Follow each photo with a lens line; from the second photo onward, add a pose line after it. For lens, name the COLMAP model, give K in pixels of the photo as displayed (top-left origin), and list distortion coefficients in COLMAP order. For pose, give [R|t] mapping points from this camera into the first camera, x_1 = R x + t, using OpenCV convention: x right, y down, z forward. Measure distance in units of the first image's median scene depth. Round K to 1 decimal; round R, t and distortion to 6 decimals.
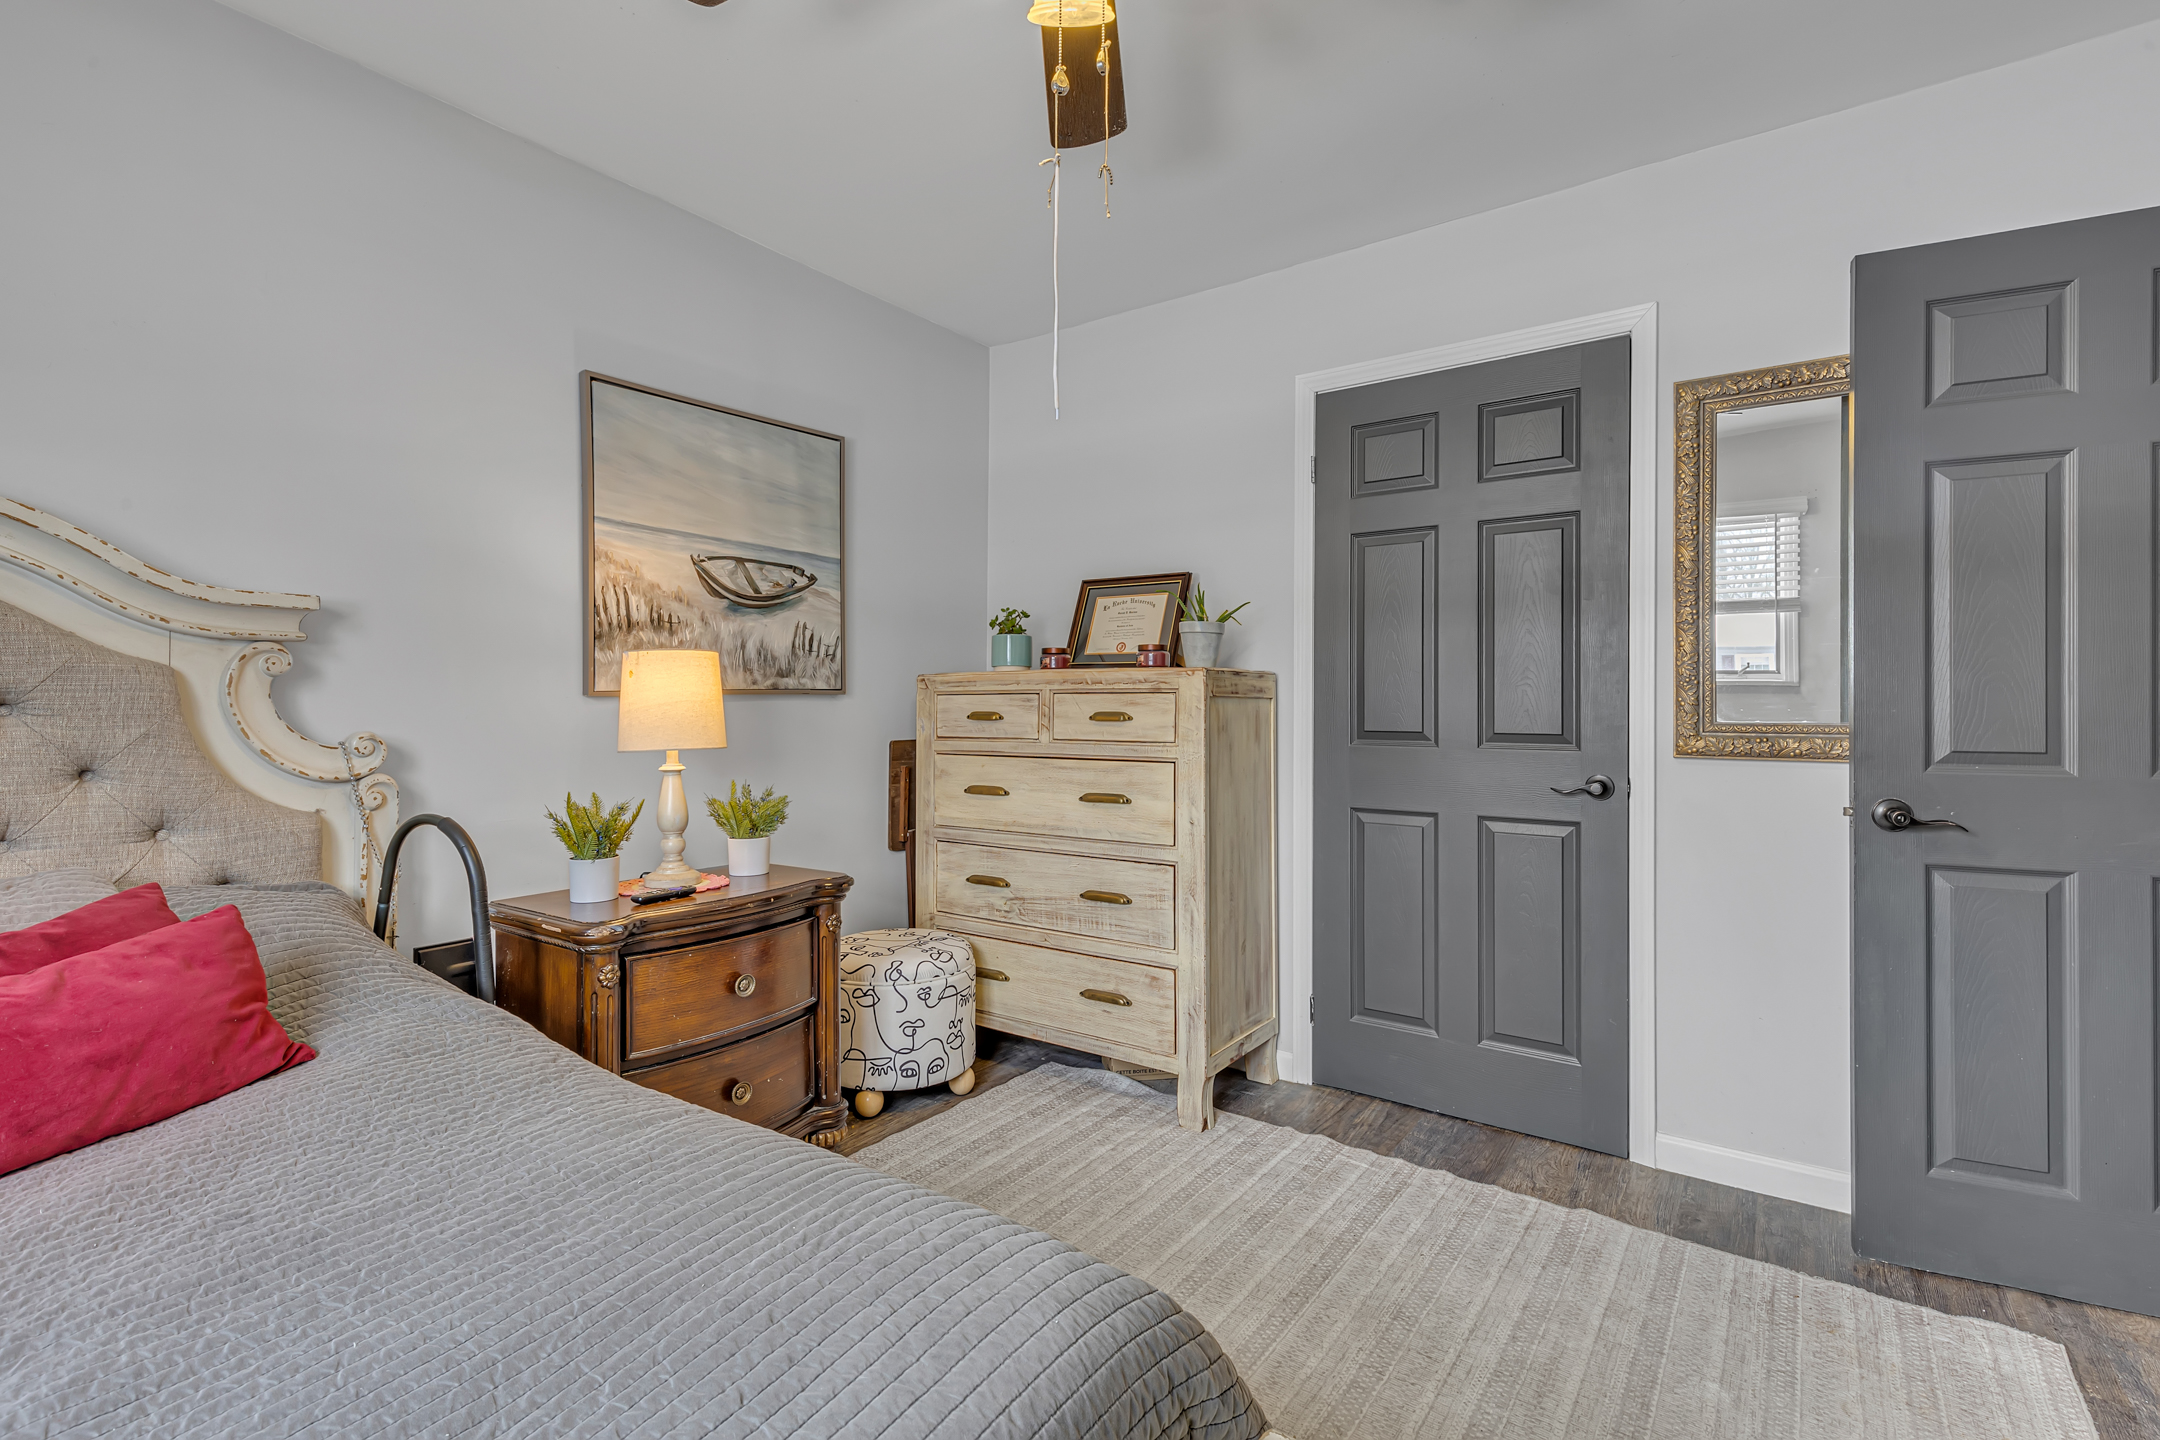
lens RADIAL K [[1000.5, 0, 1093.4], [0, 1000.5, 698.1], [0, 0, 1]] dist [0.007744, -0.001270]
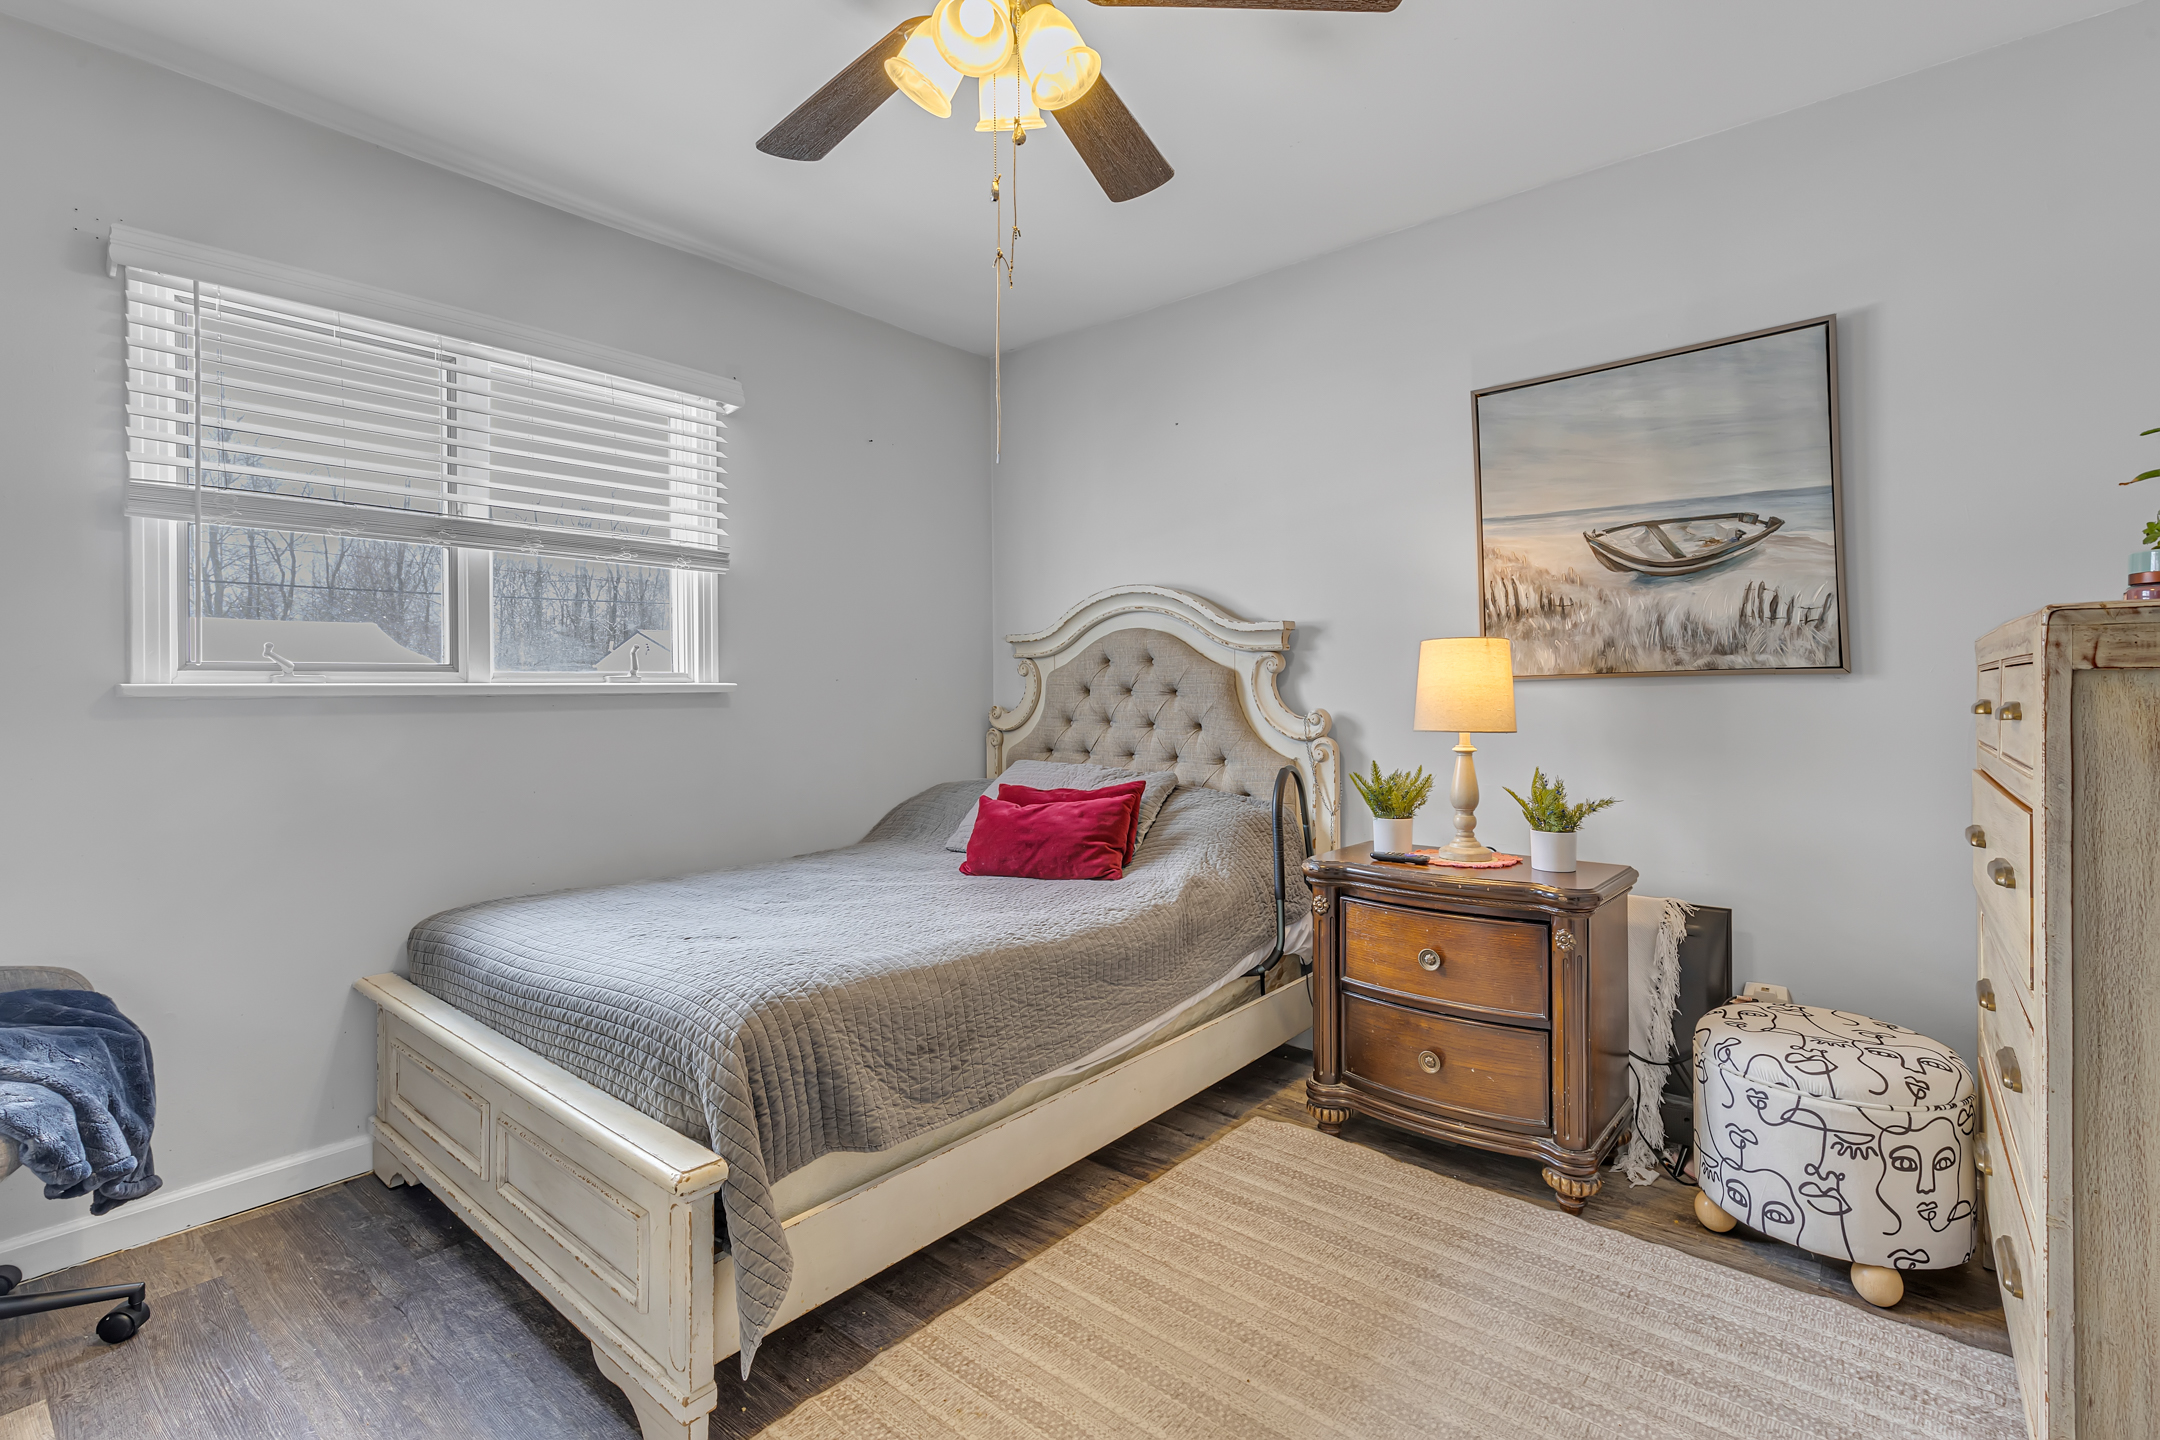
lens RADIAL K [[1000.5, 0, 1093.4], [0, 1000.5, 698.1], [0, 0, 1]] dist [0.007744, -0.001270]
pose [[-0.089748, 0.002759, -0.995961, 0.569894], [0.007121, 0.999972, 0.002128, 0.009360], [0.995939, -0.006901, -0.089765, 0.596140]]
